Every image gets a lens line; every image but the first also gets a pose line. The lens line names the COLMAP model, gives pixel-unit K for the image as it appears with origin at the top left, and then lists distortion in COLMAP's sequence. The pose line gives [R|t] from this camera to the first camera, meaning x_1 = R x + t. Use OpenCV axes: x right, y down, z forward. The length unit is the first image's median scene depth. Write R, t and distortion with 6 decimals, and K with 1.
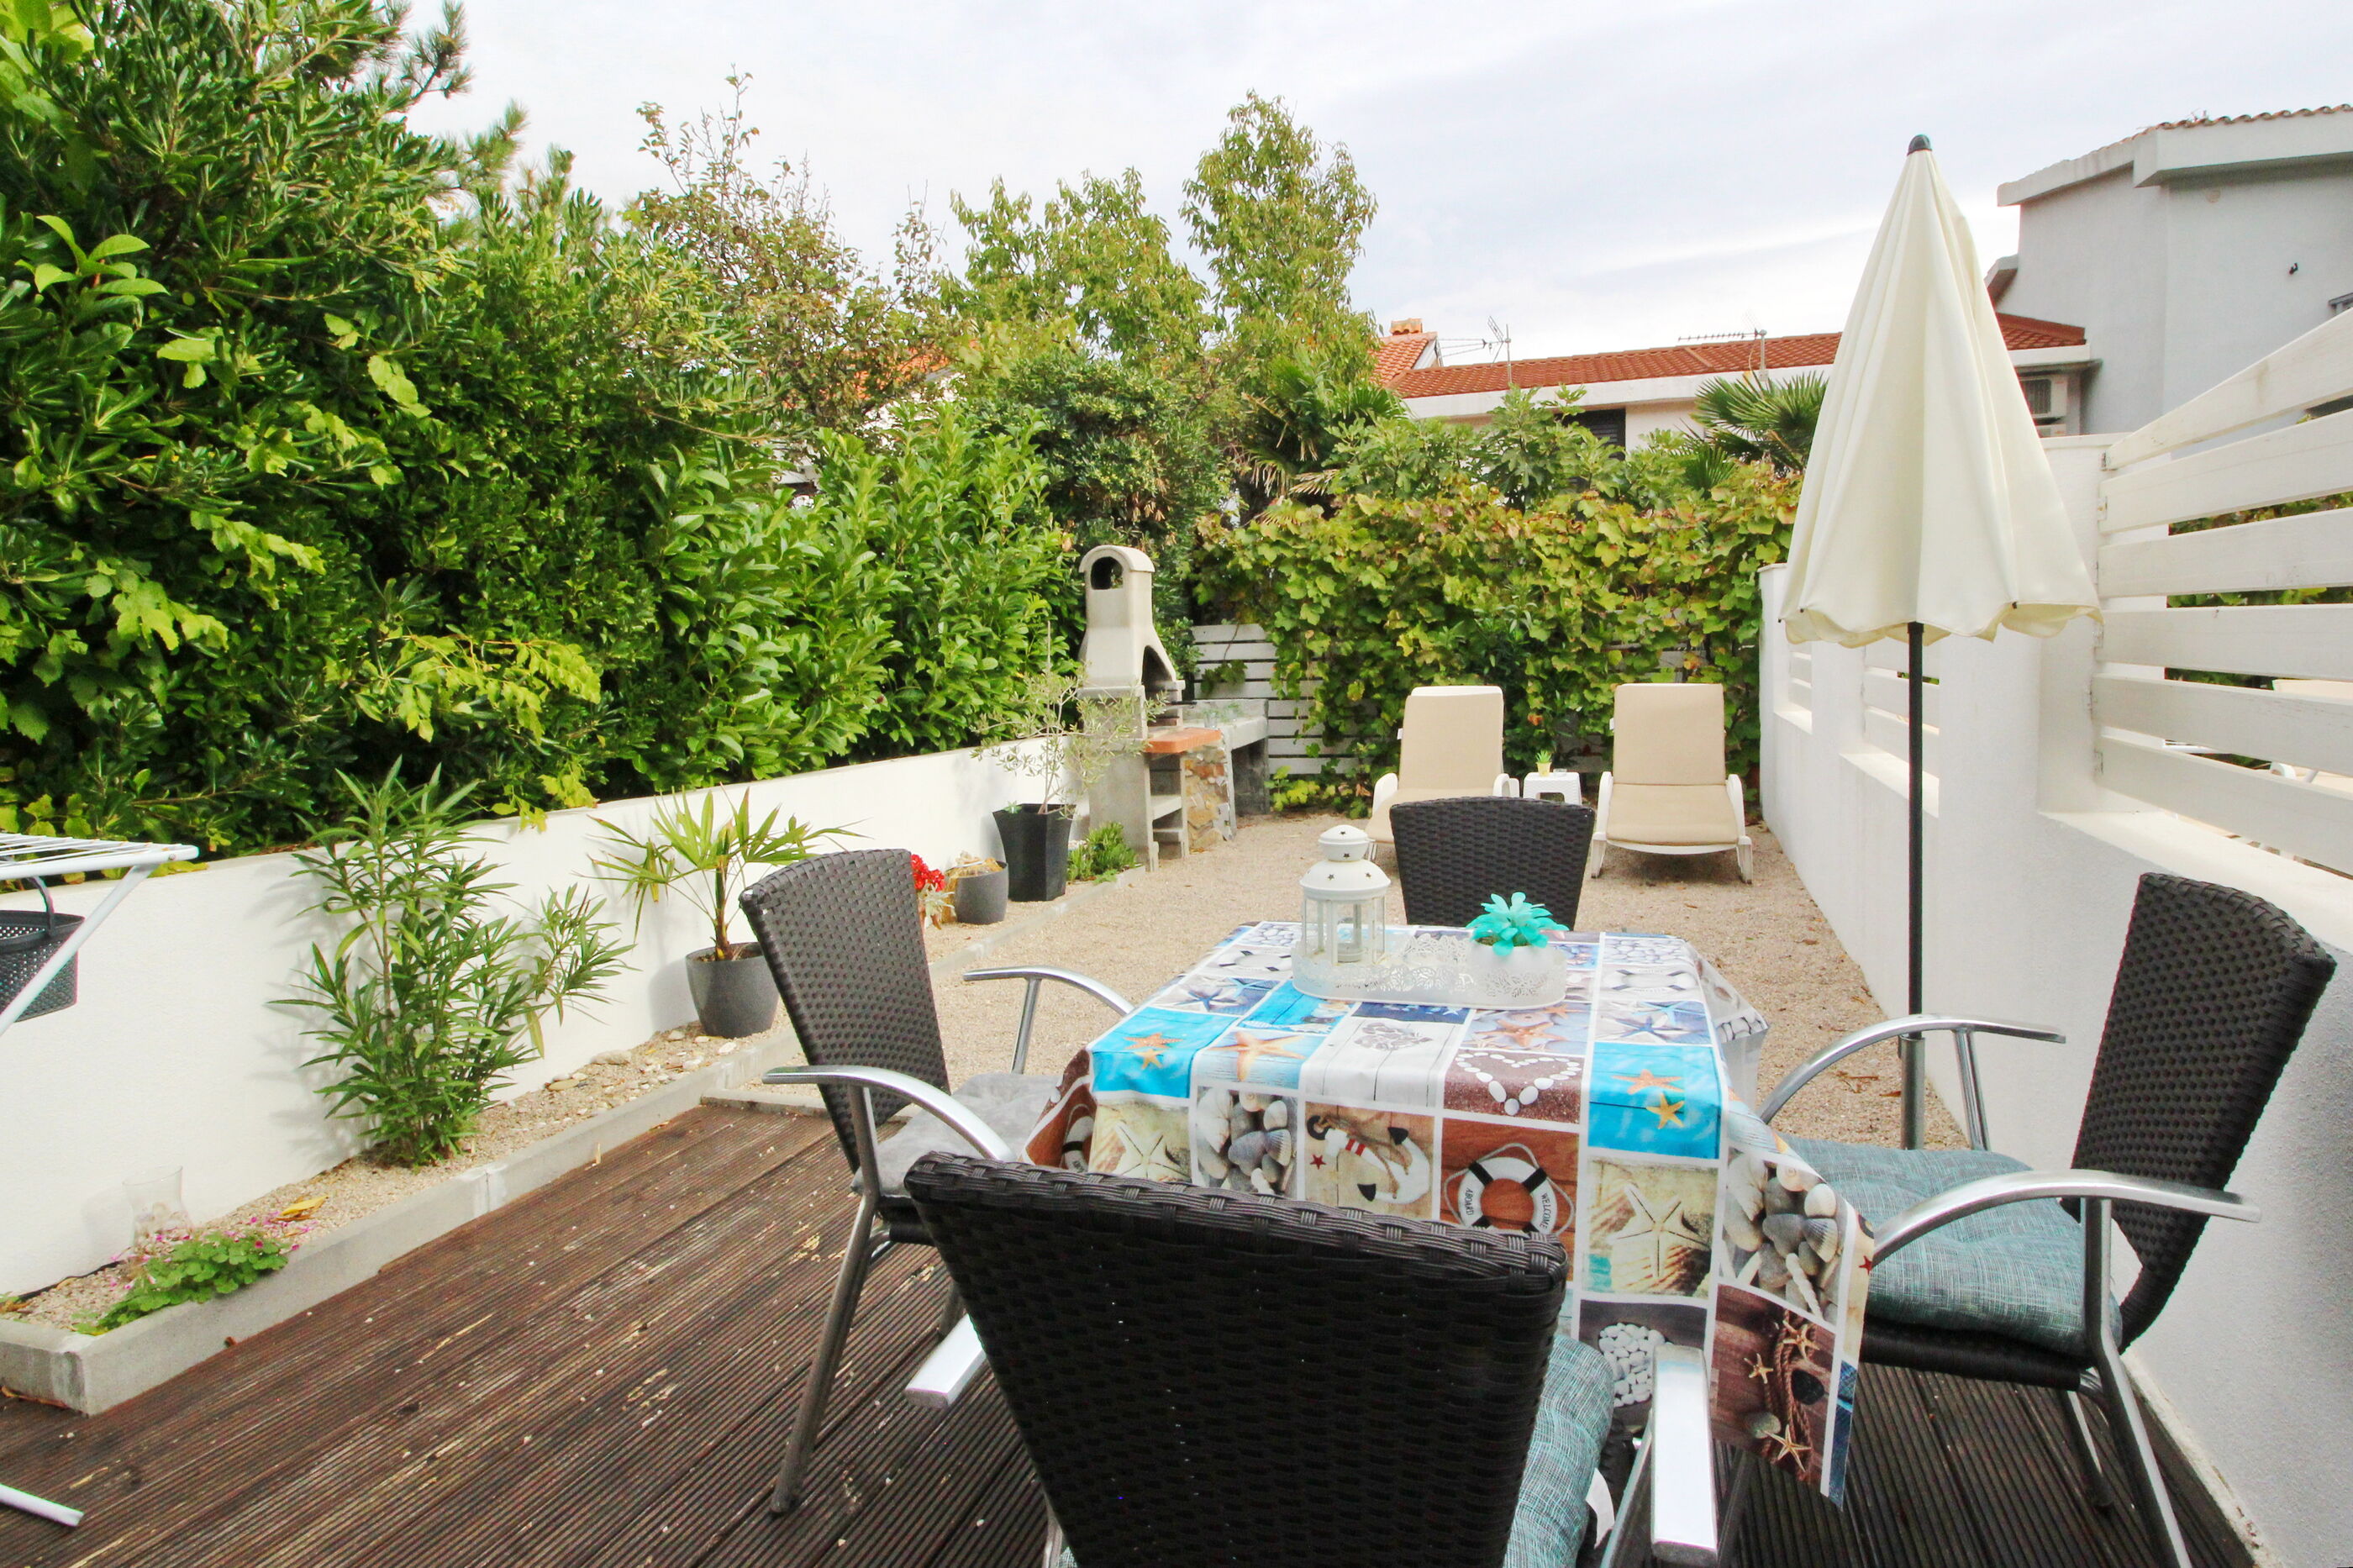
lens RADIAL K [[1279.7, 0, 1186.1], [0, 1279.7, 736.2], [0, 0, 1]] dist [0.006683, -0.015806]
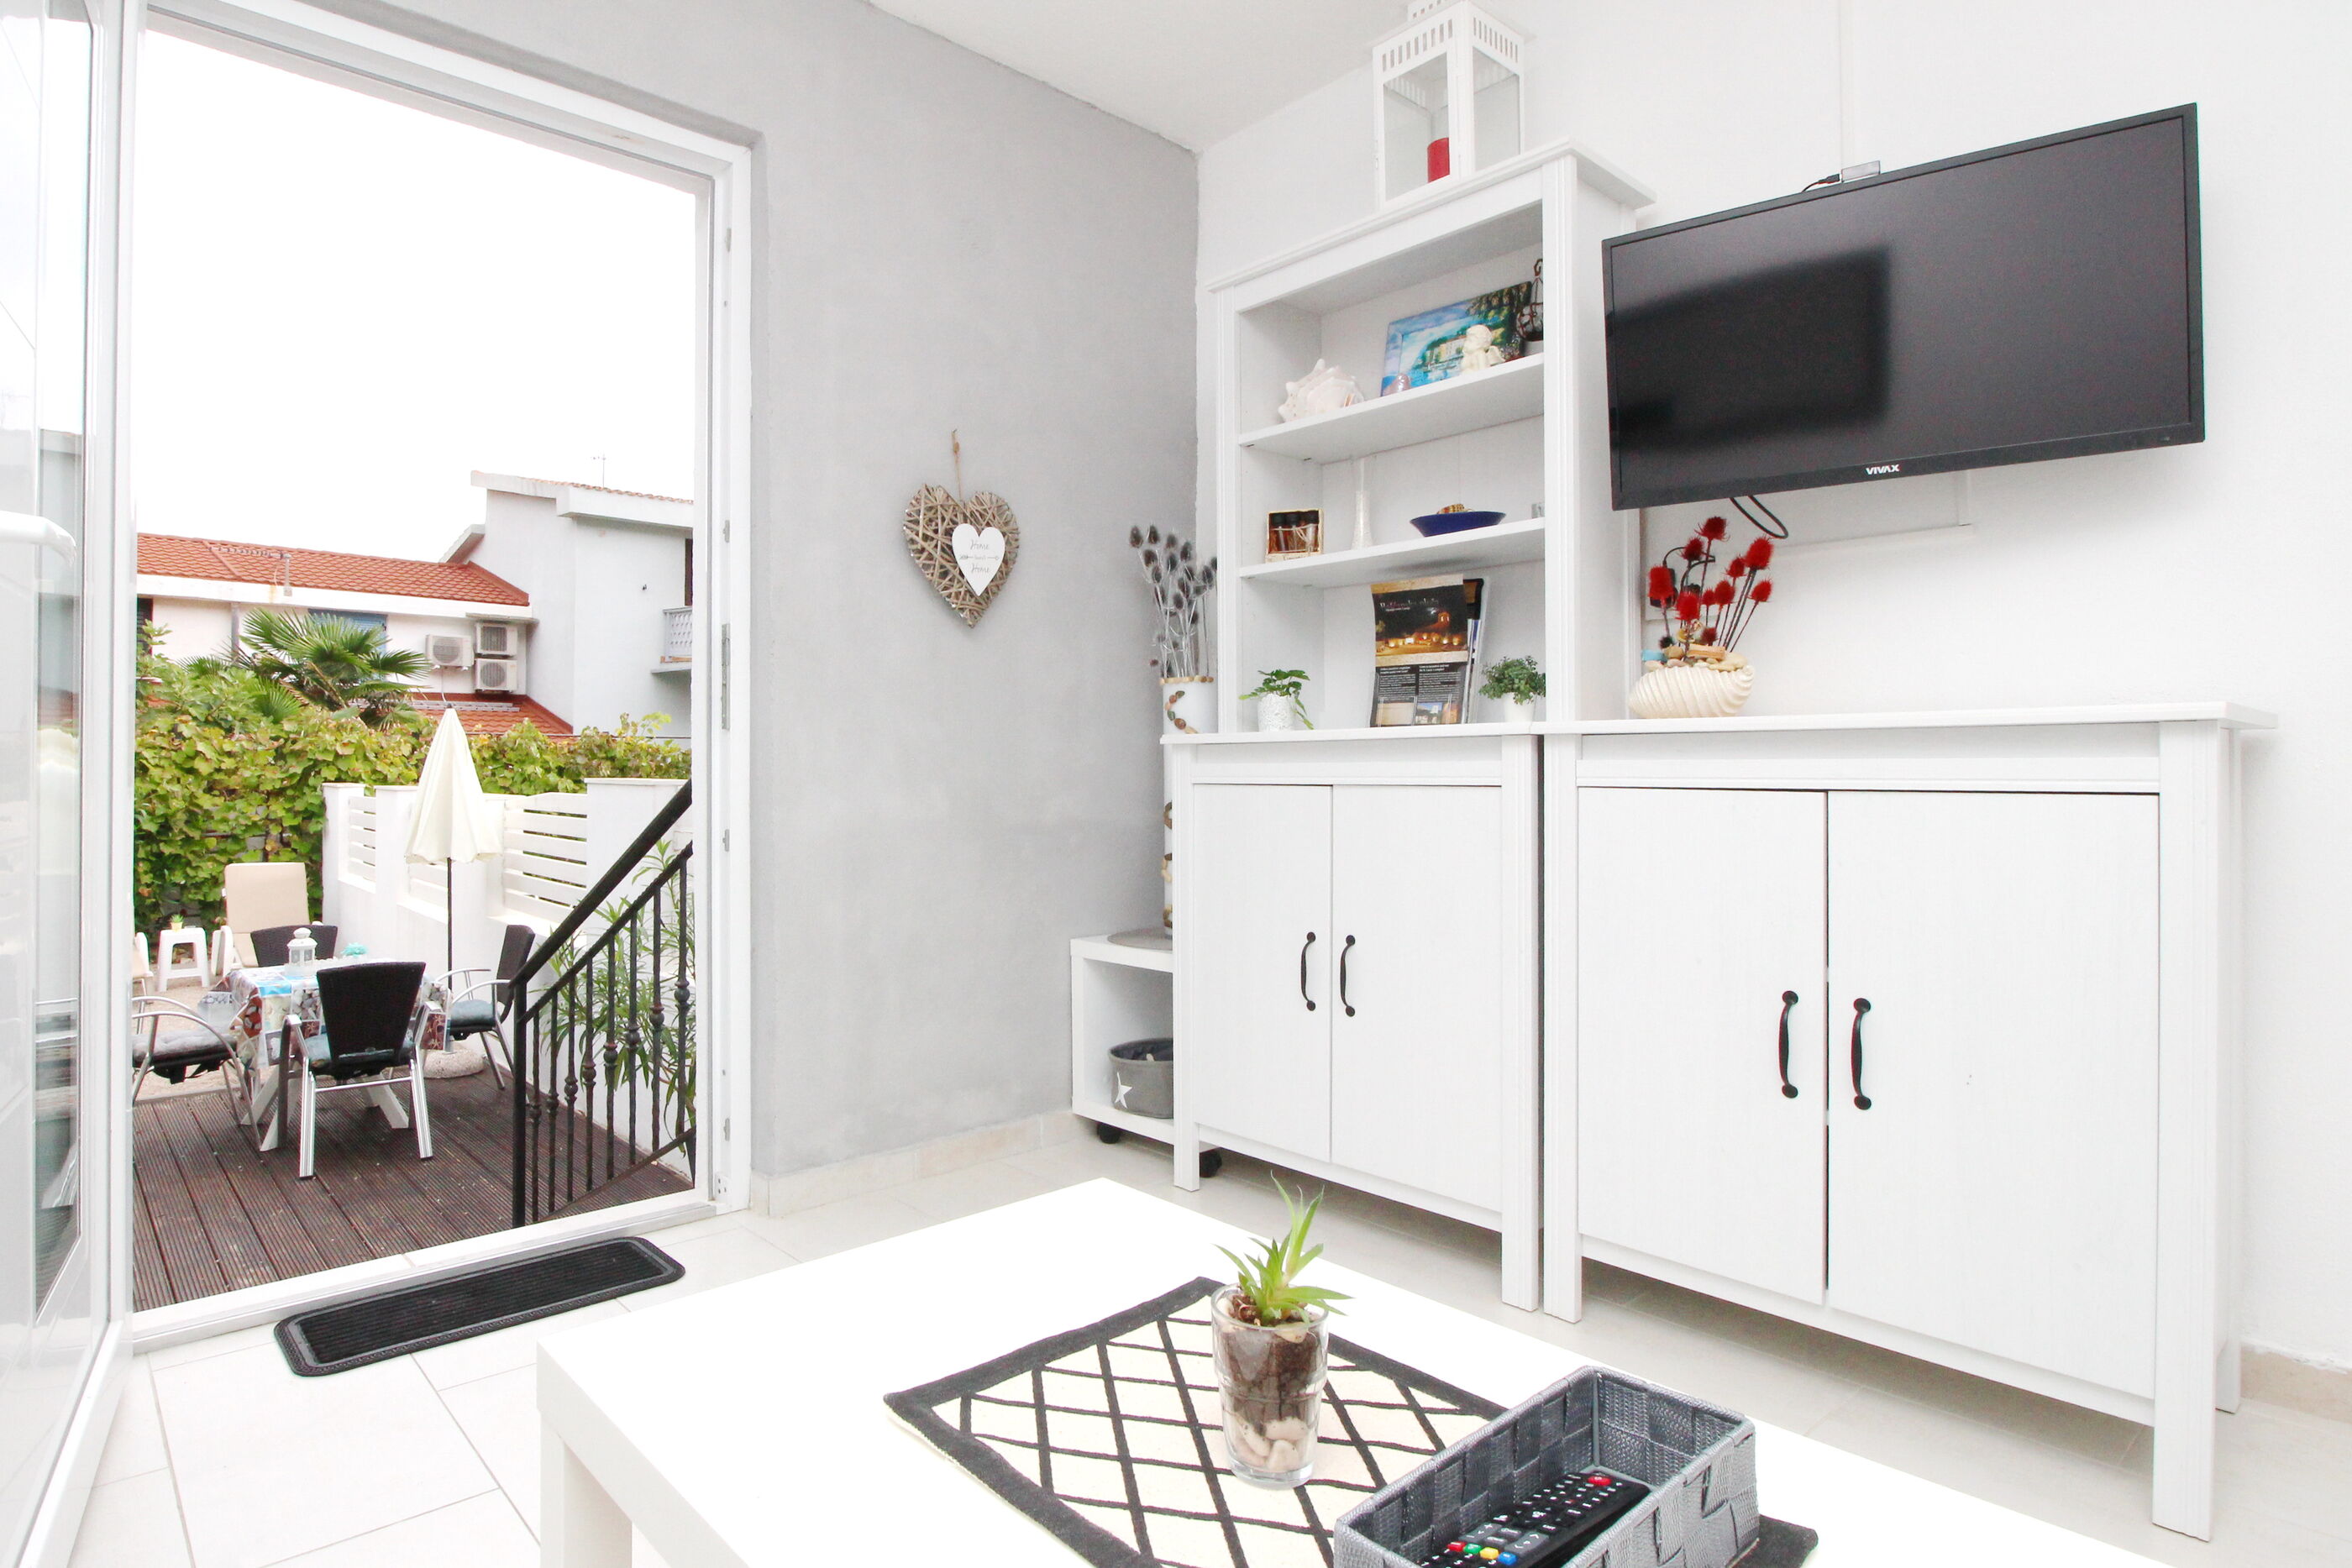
lens RADIAL K [[1279.1, 0, 1101.9], [0, 1279.1, 752.2], [0, 0, 1]] dist [0.006683, -0.015806]
pose [[0.523268, 0.039088, 0.851271, -0.329794], [0.048220, 0.995989, -0.075373, -0.009019], [-0.850803, 0.080488, 0.519284, -0.520316]]
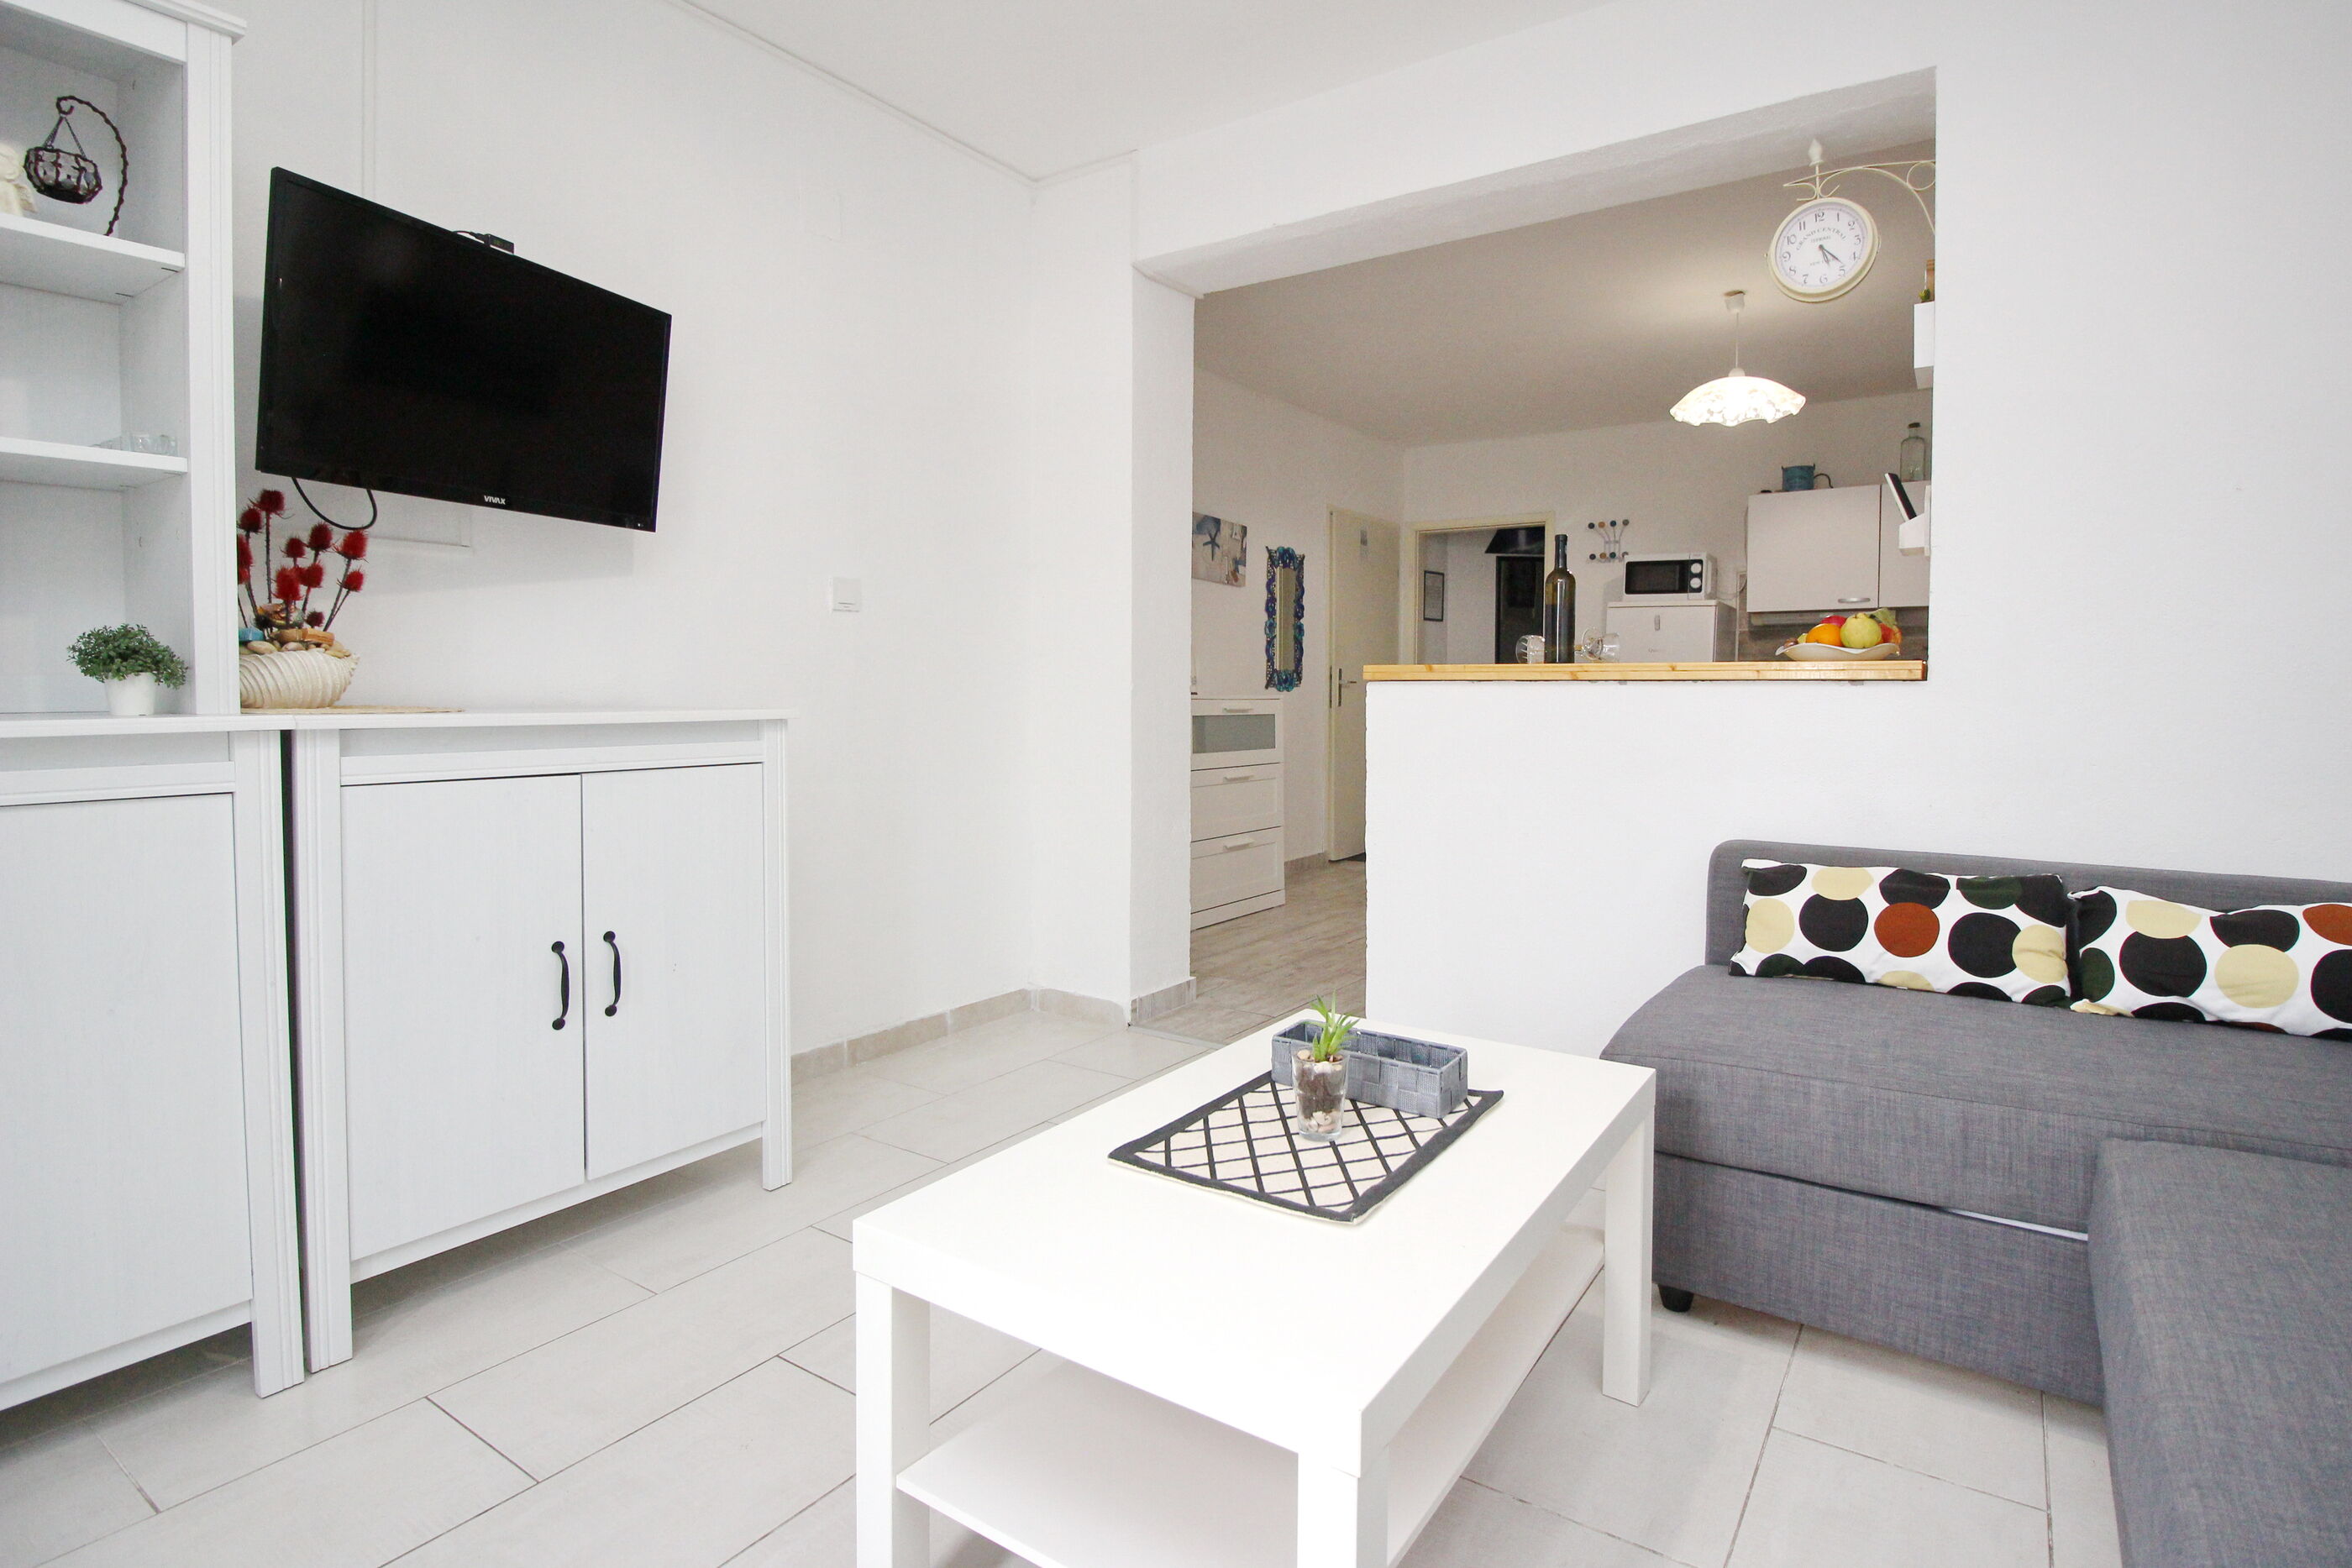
lens RADIAL K [[1171.0, 0, 1183.9], [0, 1171.0, 729.0], [0, 0, 1]] dist [-0.013026, 0.000447]
pose [[-0.961148, 0.017289, 0.275490, -0.278057], [0.045789, 0.994196, 0.097356, -0.036132], [-0.272208, 0.106187, -0.956361, -0.340063]]
